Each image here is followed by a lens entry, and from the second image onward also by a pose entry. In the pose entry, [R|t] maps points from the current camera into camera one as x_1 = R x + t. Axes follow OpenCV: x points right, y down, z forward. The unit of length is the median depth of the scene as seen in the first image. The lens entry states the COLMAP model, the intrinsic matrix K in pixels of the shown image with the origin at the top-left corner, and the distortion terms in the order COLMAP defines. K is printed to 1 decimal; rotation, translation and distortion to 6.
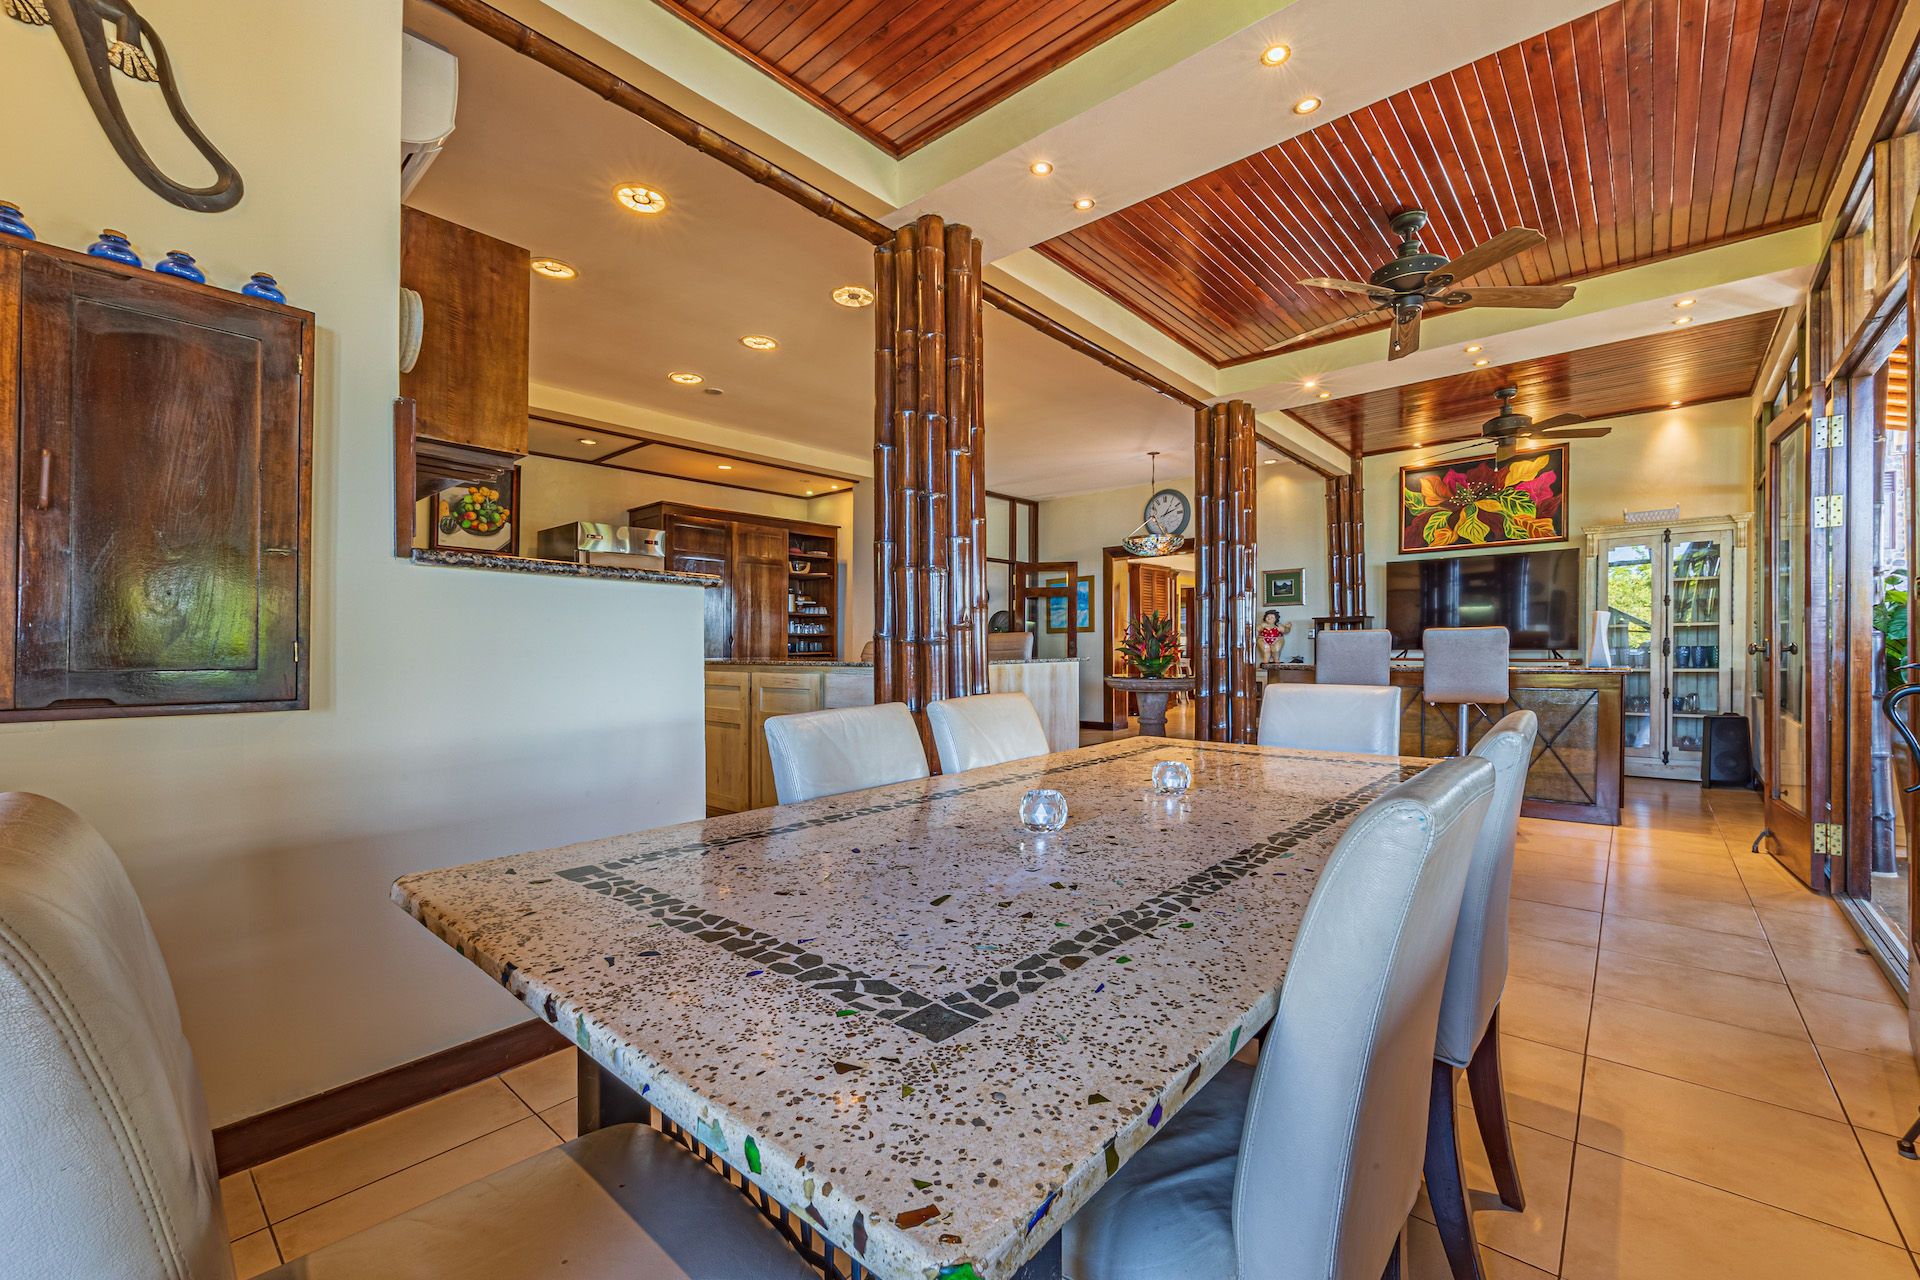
lens RADIAL K [[780.5, 0, 962.1], [0, 780.5, 644.6], [0, 0, 1]] dist [-0.000437, -0.000003]
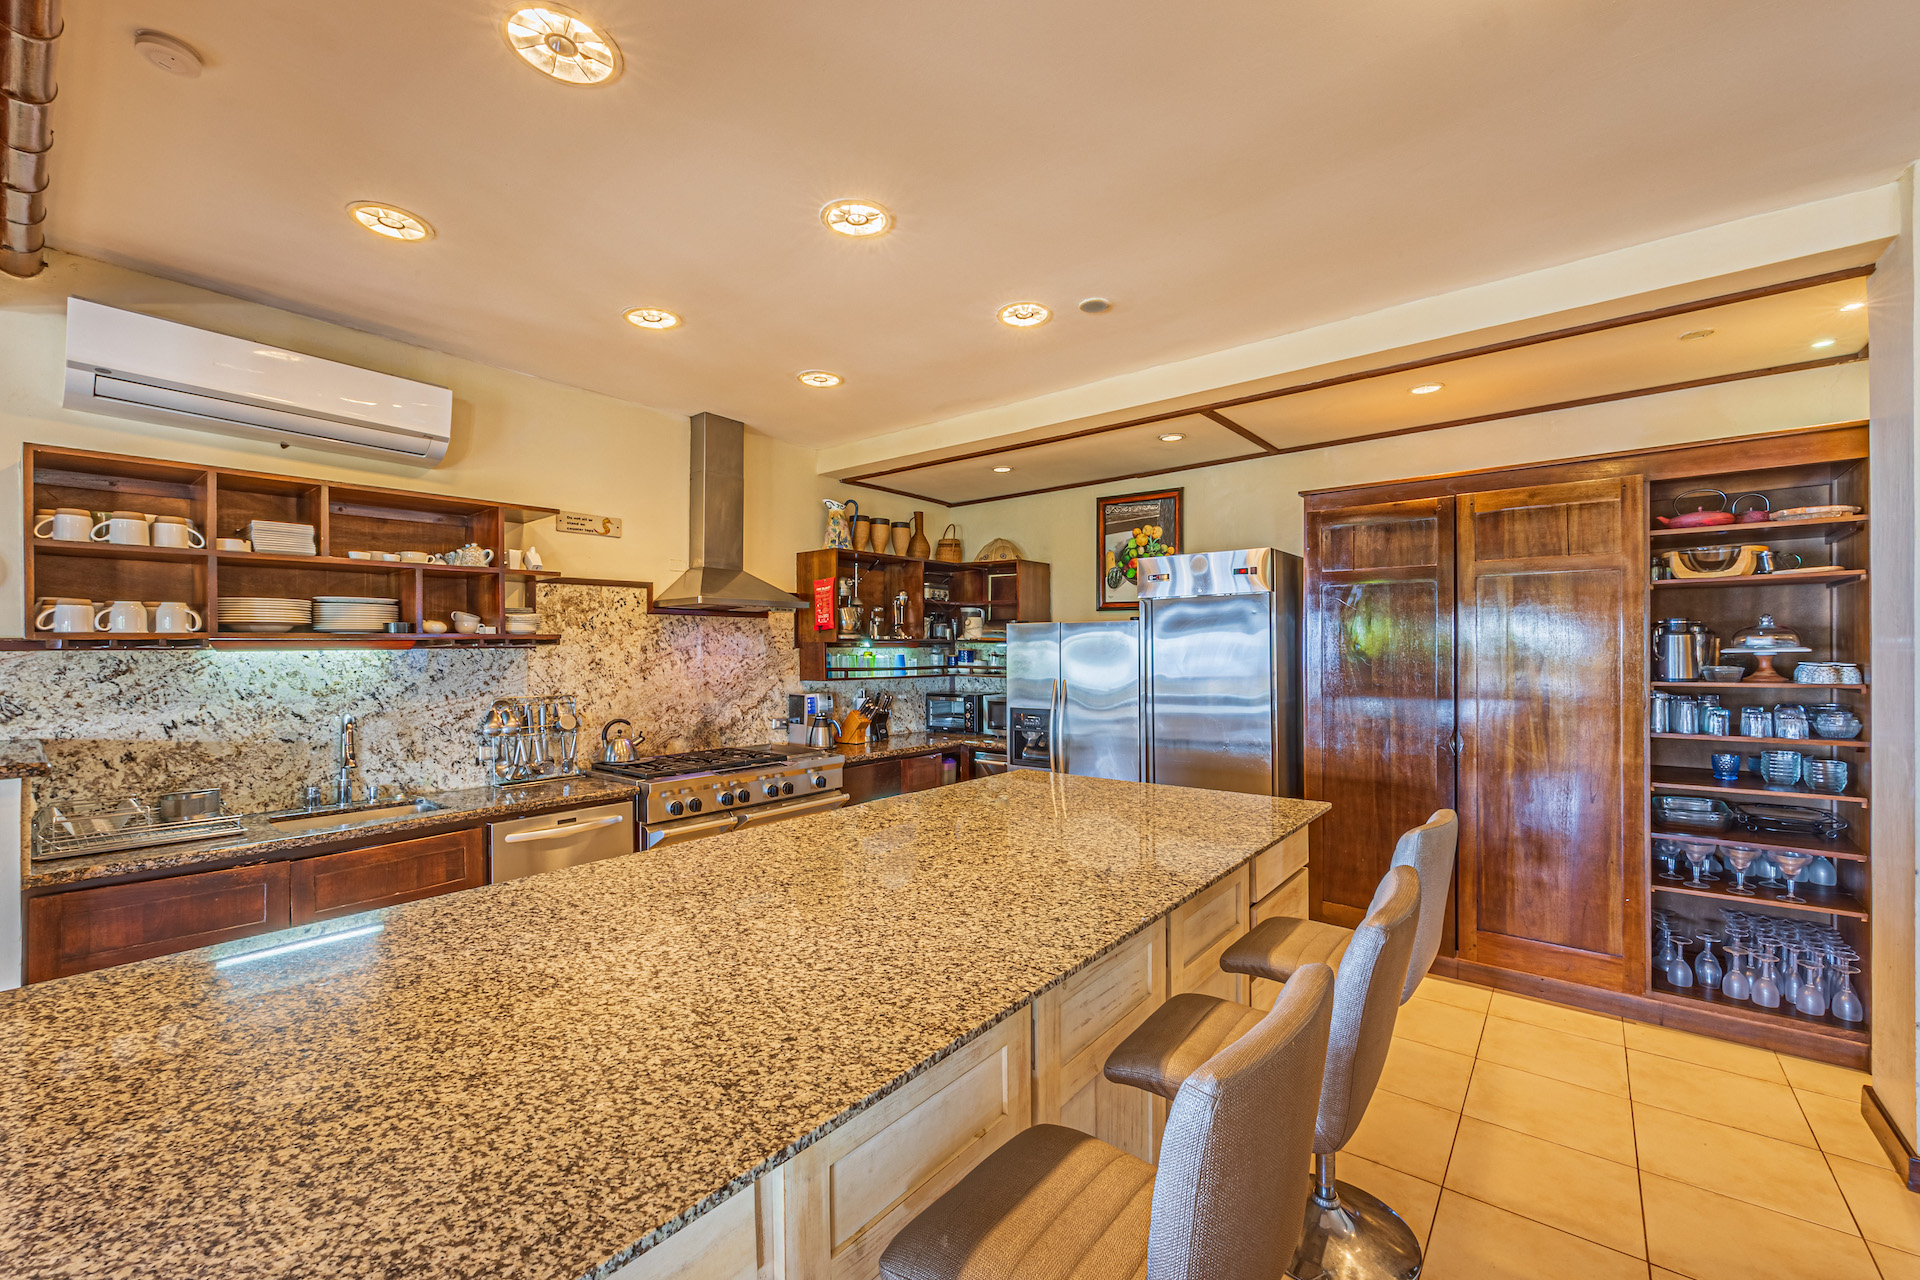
lens RADIAL K [[780.5, 0, 960.9], [0, 780.5, 647.7], [0, 0, 1]] dist [-0.000437, -0.000003]
pose [[0.048768, -0.001428, -0.998809, 0.192525], [0.006109, 0.999981, -0.001131, -0.073932], [0.998791, -0.006046, 0.048776, 0.764533]]
